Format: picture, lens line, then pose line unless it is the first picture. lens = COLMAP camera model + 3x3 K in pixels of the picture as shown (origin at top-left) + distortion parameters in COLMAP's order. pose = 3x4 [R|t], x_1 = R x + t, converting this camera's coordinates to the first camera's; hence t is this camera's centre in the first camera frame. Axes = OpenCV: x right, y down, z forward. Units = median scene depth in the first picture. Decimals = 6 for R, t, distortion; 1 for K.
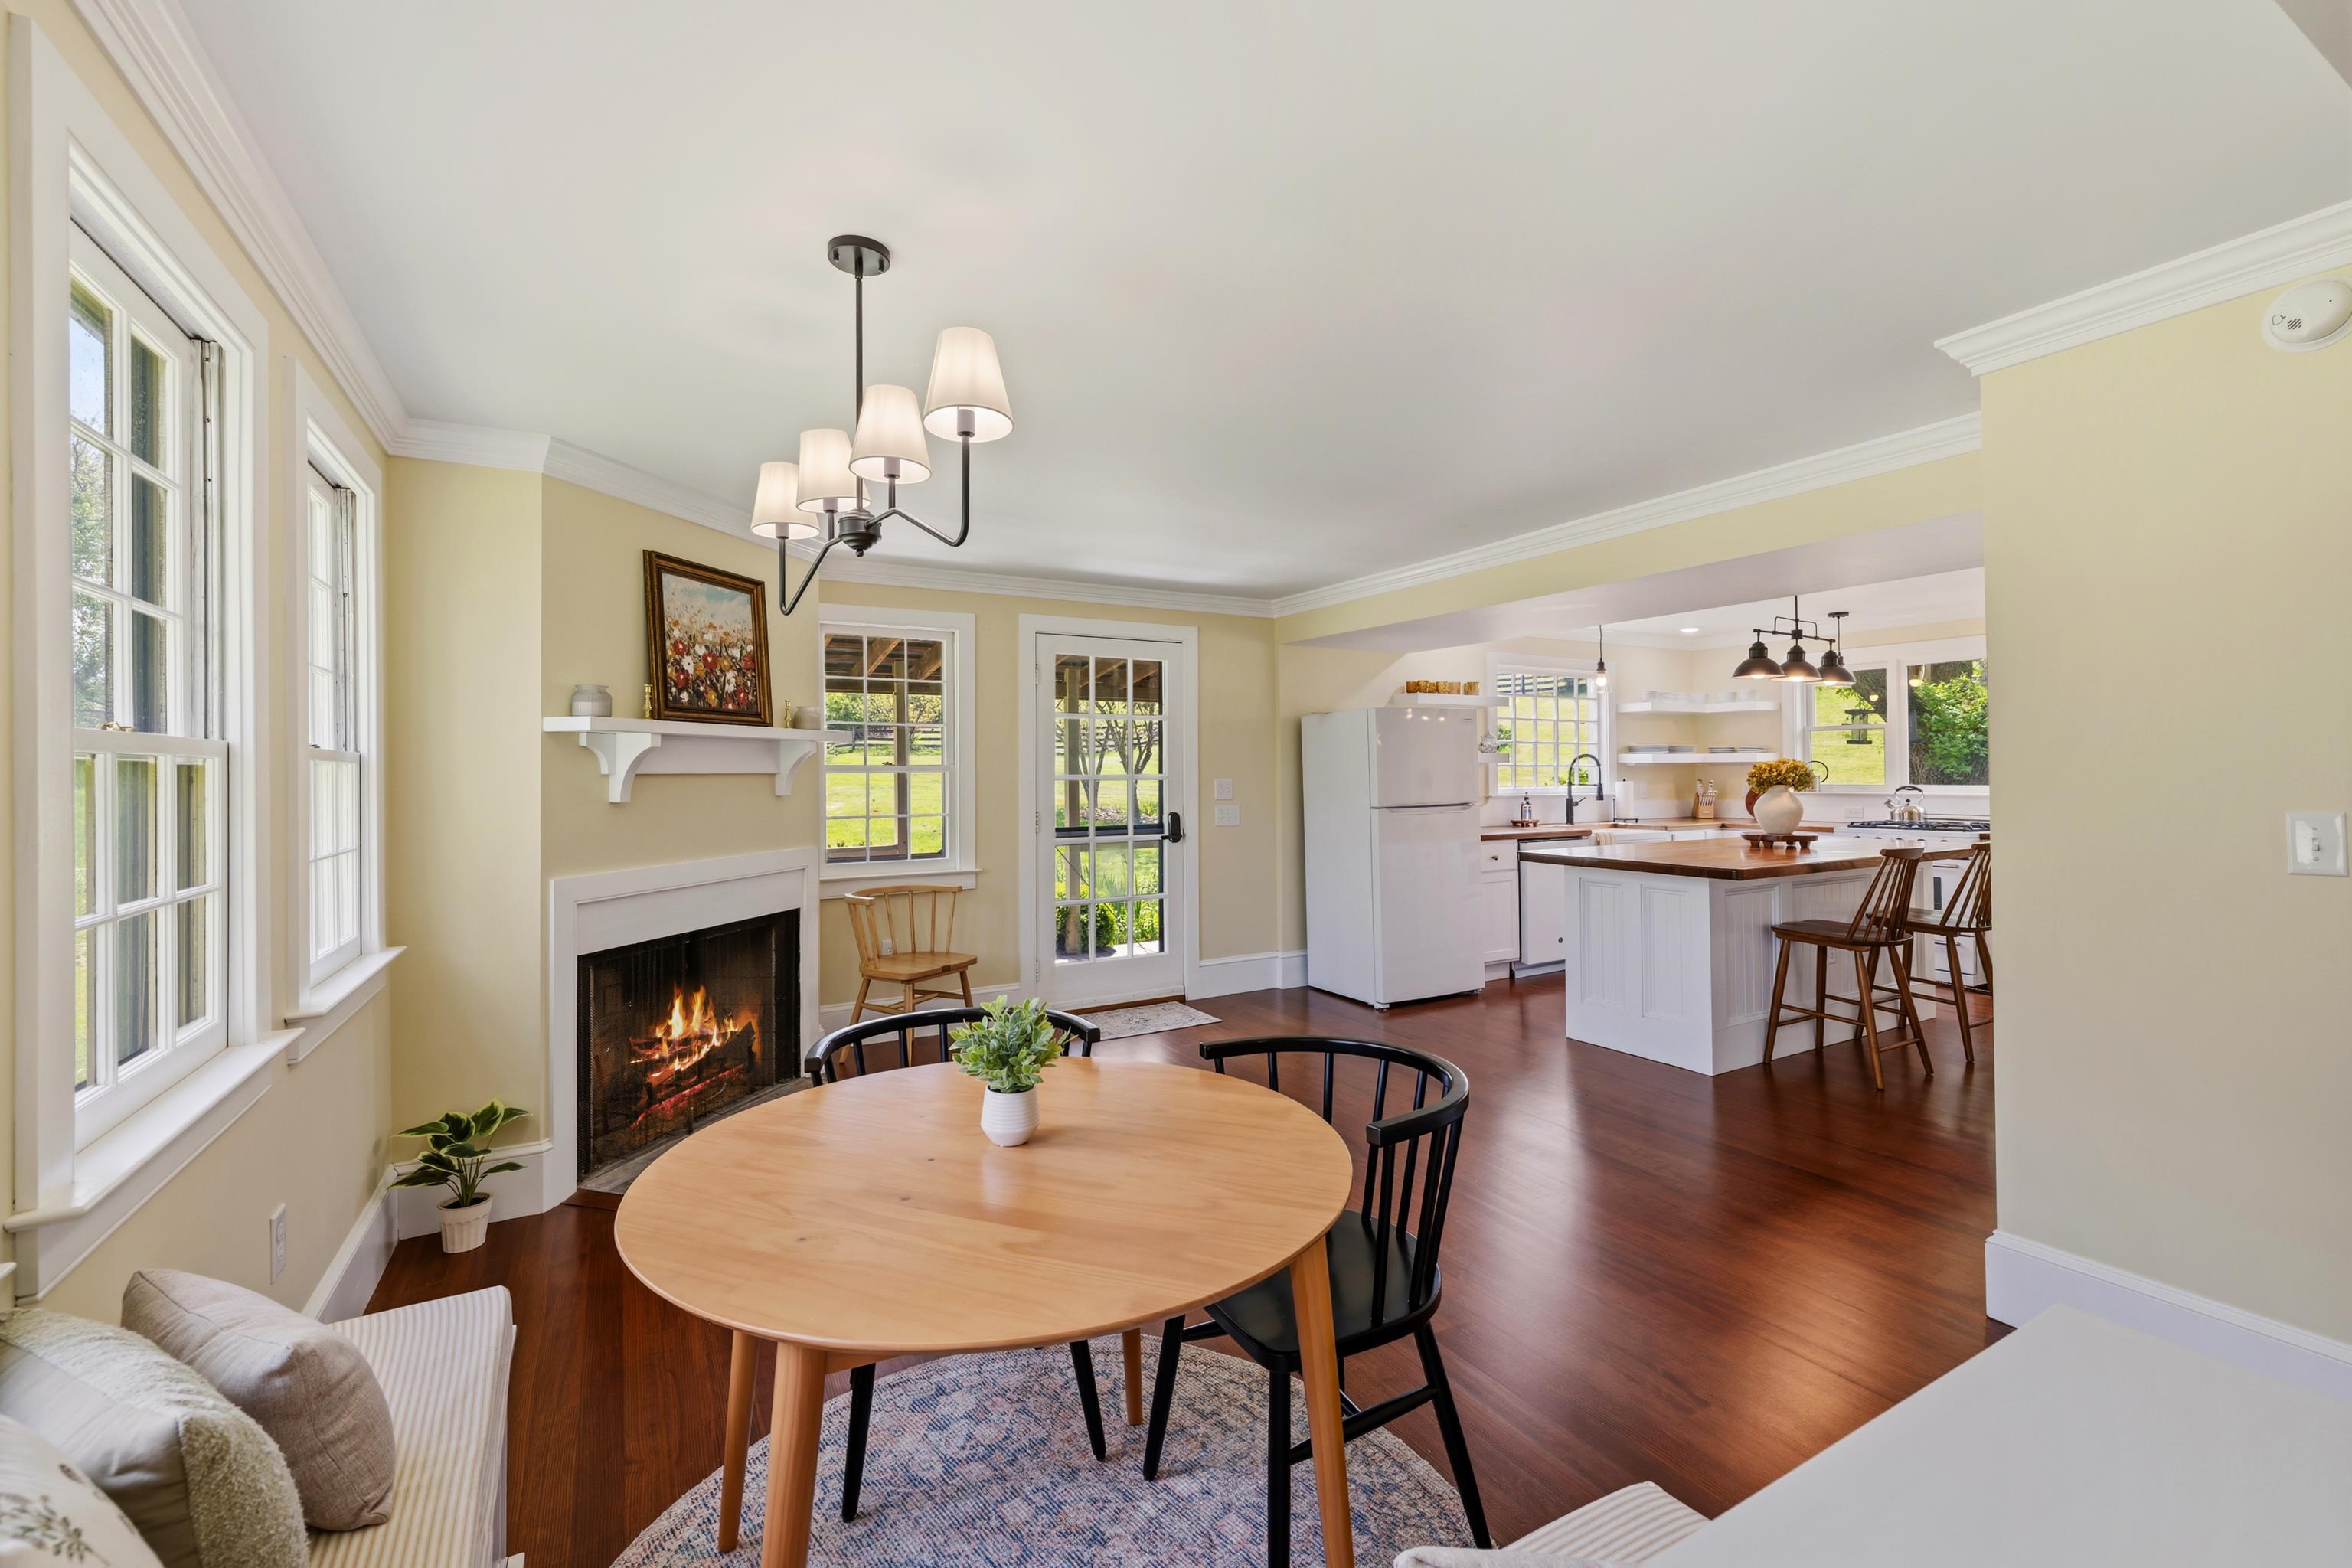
lens RADIAL K [[995.8, 0, 1179.9], [0, 995.8, 758.6], [0, 0, 1]] dist [0.001449, 0.001266]
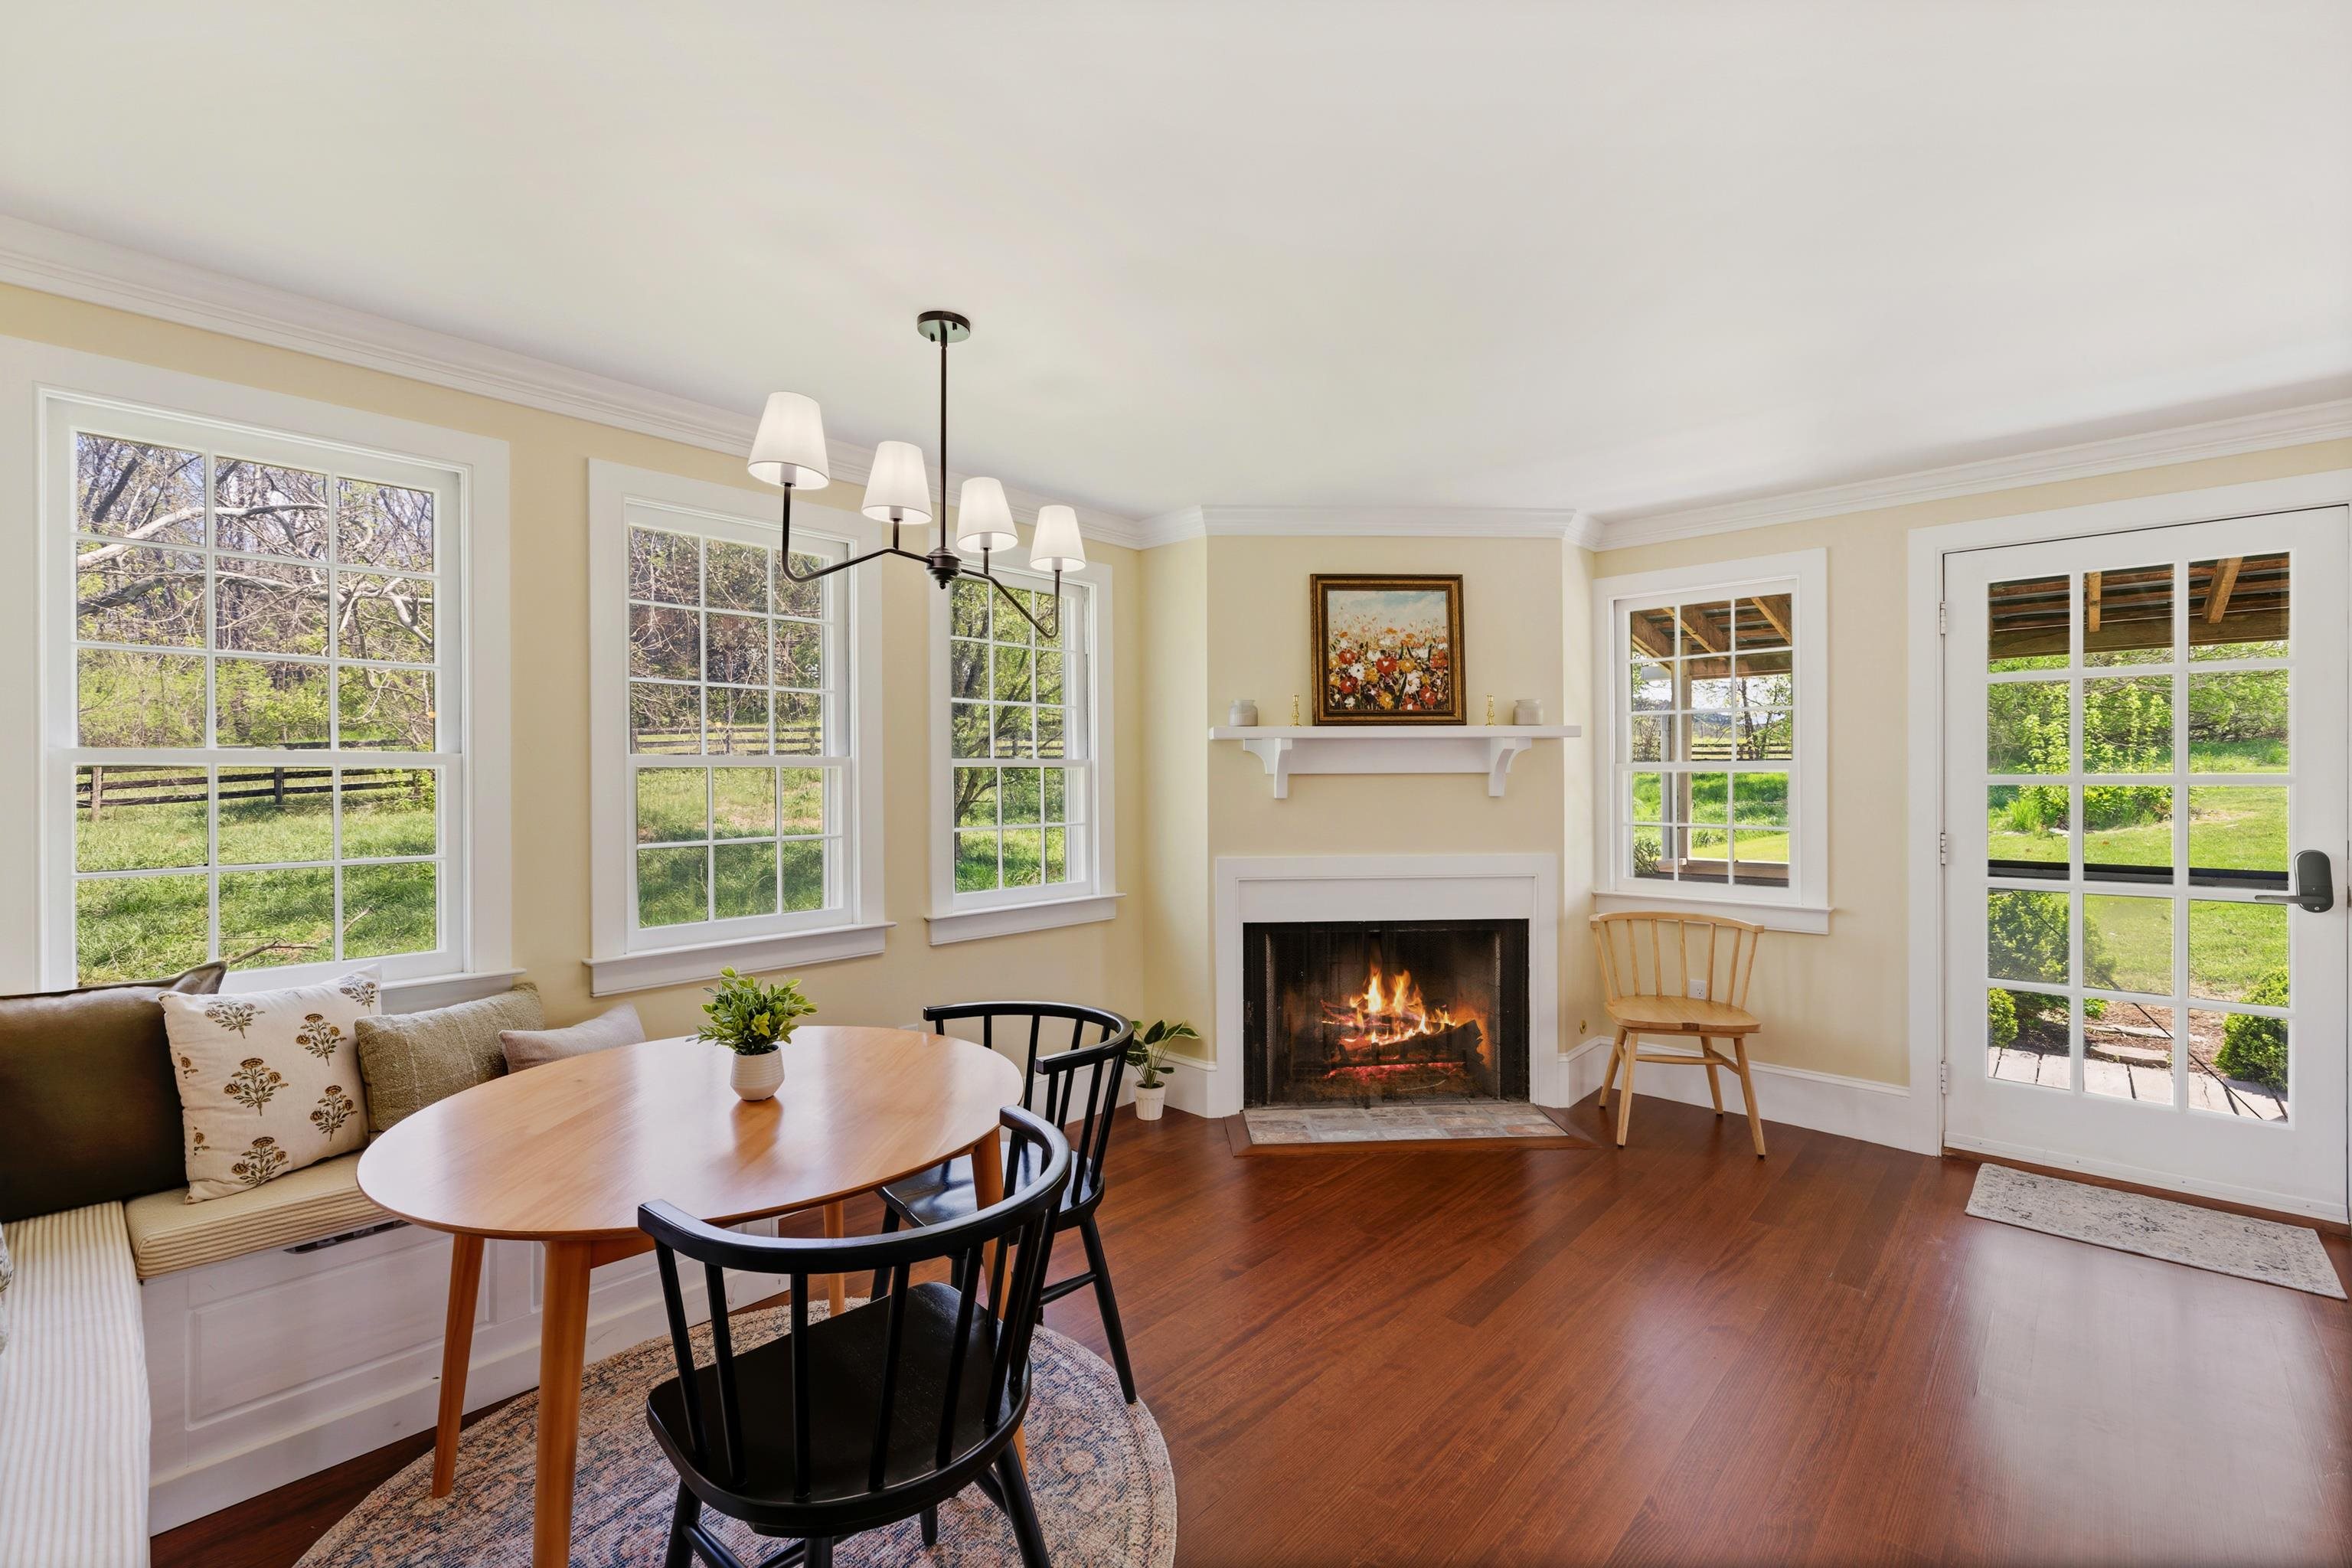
lens RADIAL K [[995.8, 0, 1169.7], [0, 995.8, 779.7], [0, 0, 1]] dist [0.001449, 0.001266]
pose [[0.306881, 0.008263, -0.951712, 0.324260], [0.015625, 0.999784, 0.013719, 0.002817], [0.951620, -0.019081, 0.306686, 0.335290]]
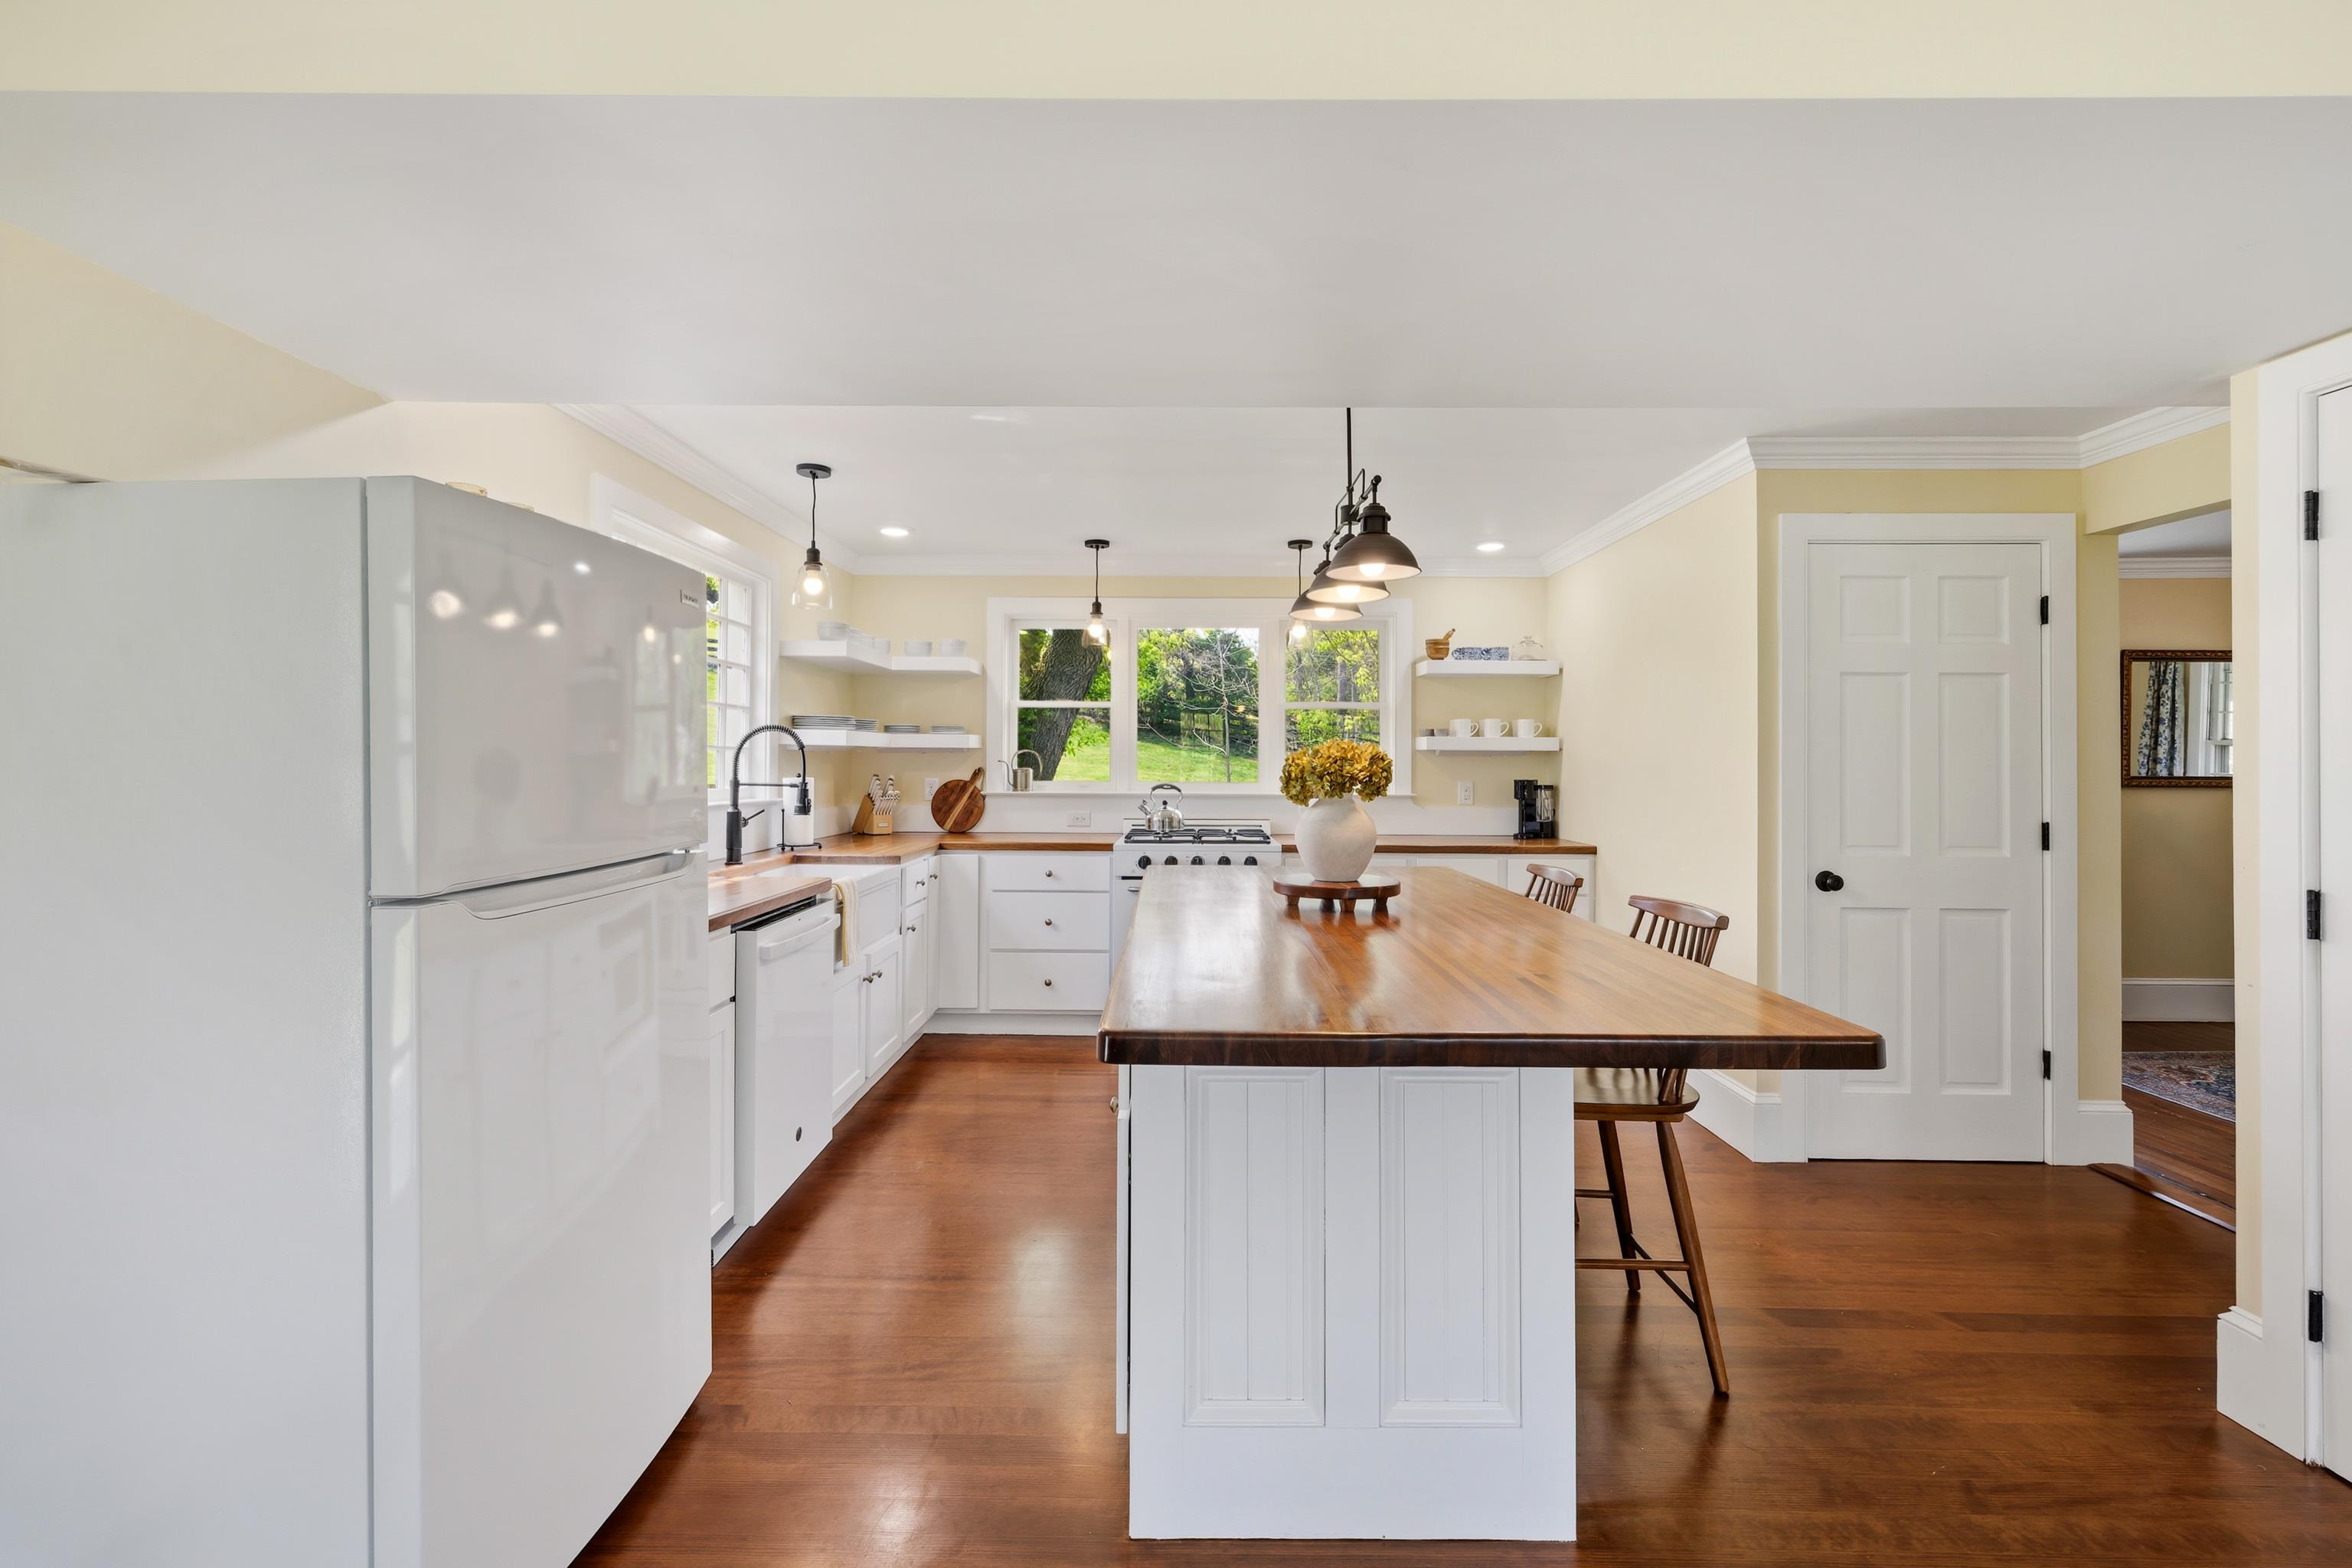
lens RADIAL K [[995.8, 0, 1163.7], [0, 995.8, 764.3], [0, 0, 1]] dist [0.001449, 0.001266]
pose [[0.512491, 0.009341, 0.858642, 0.095231], [-0.022672, 0.999739, 0.002657, 0.013265], [-0.858393, -0.020829, 0.512570, 0.766335]]
